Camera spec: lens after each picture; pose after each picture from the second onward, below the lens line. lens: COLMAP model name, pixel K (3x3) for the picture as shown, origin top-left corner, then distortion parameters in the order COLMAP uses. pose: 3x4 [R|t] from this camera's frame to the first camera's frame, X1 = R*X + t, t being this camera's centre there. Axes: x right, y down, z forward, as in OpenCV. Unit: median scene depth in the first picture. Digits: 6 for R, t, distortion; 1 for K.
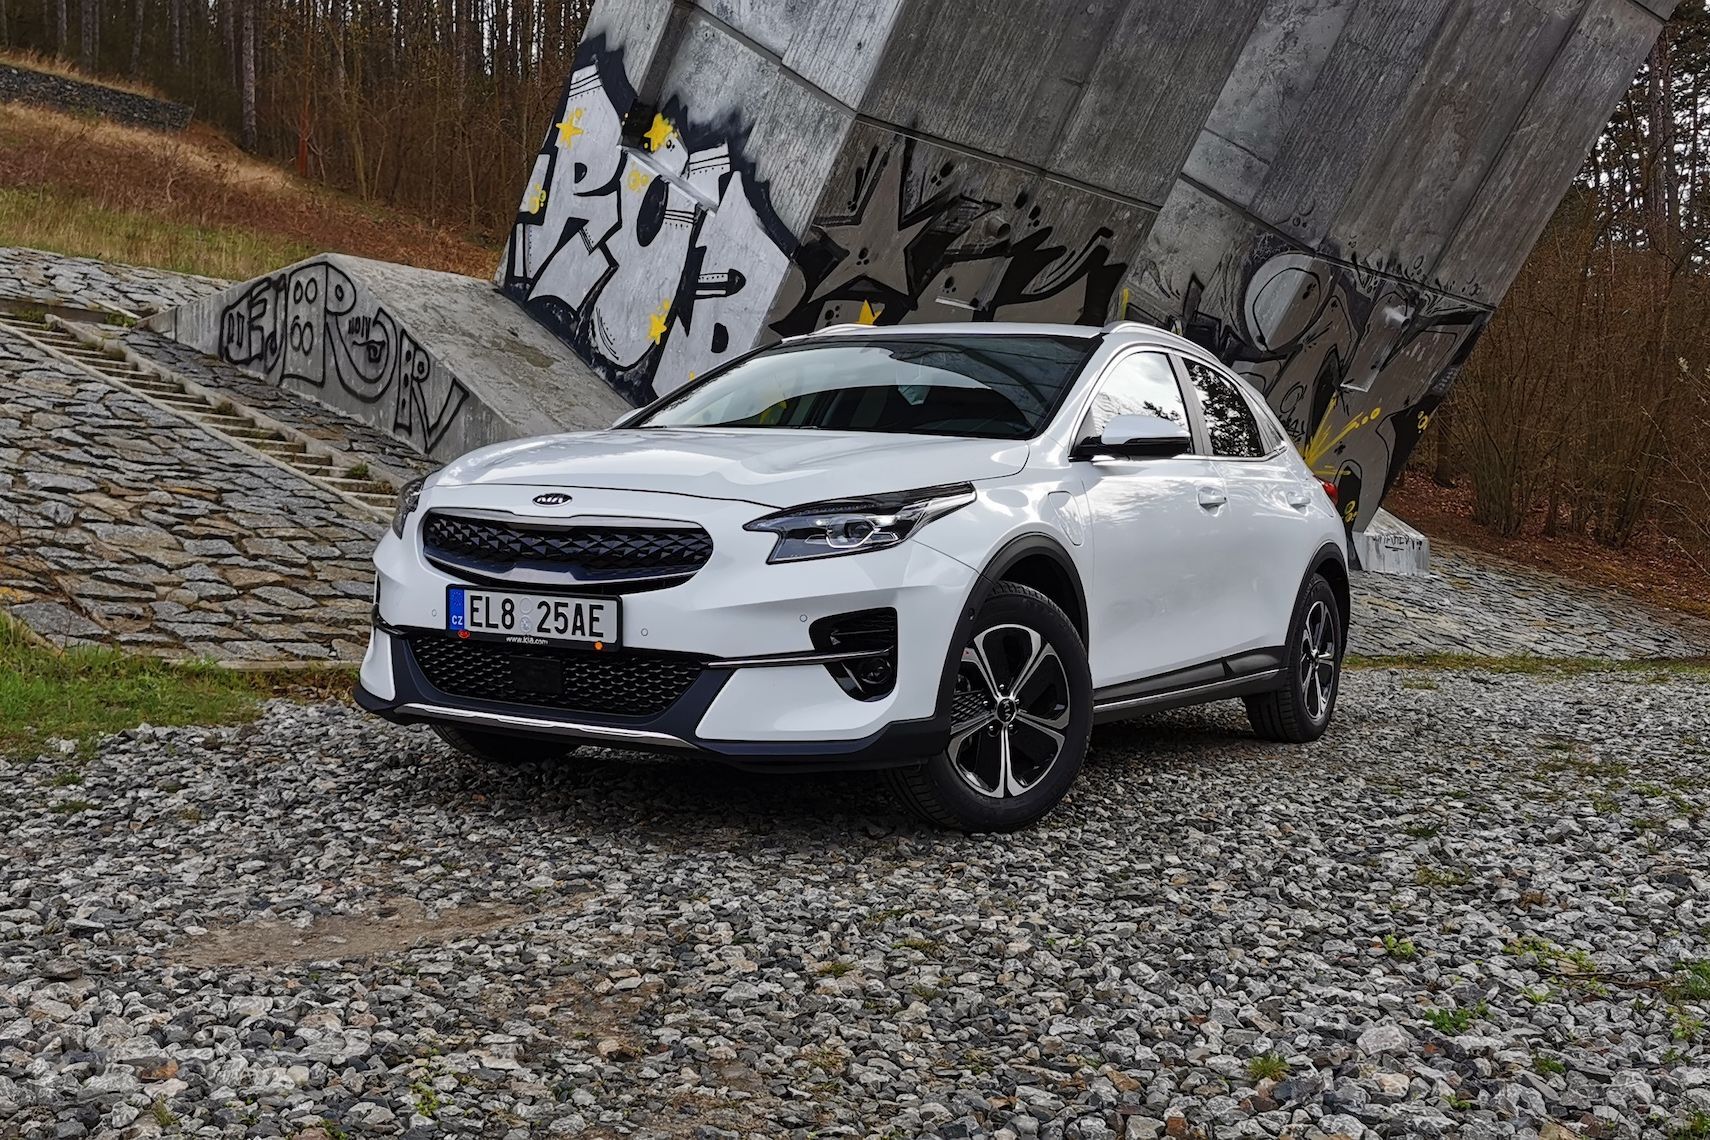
lens RADIAL K [[1943.2, 0, 855.0], [0, 1943.2, 570.0], [0, 0, 1]] dist [0.041449, 0.037104]
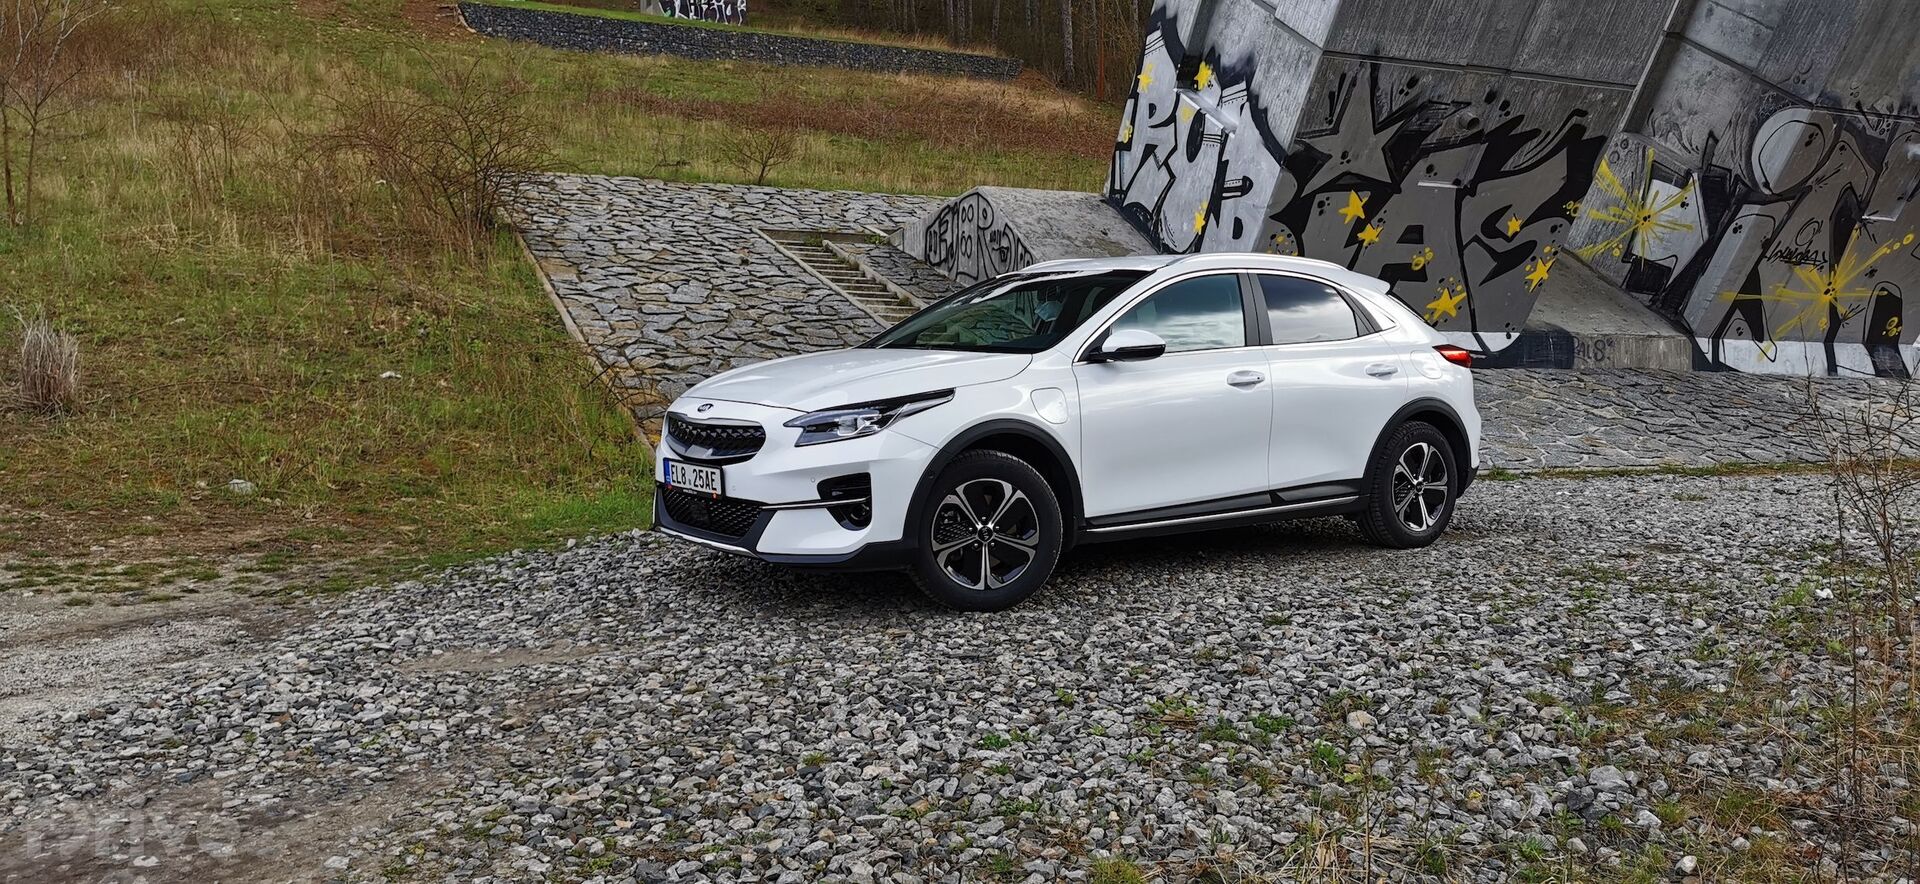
lens RADIAL K [[1505.6, 0, 960.0], [0, 1505.6, 442.0], [0, 0, 1]] dist [0.065150, -0.074755]
pose [[0.914537, -0.010856, -0.404357, 0.171061], [0.027470, 0.998999, 0.035309, -0.013897], [0.403569, -0.043399, 0.913919, -0.033793]]
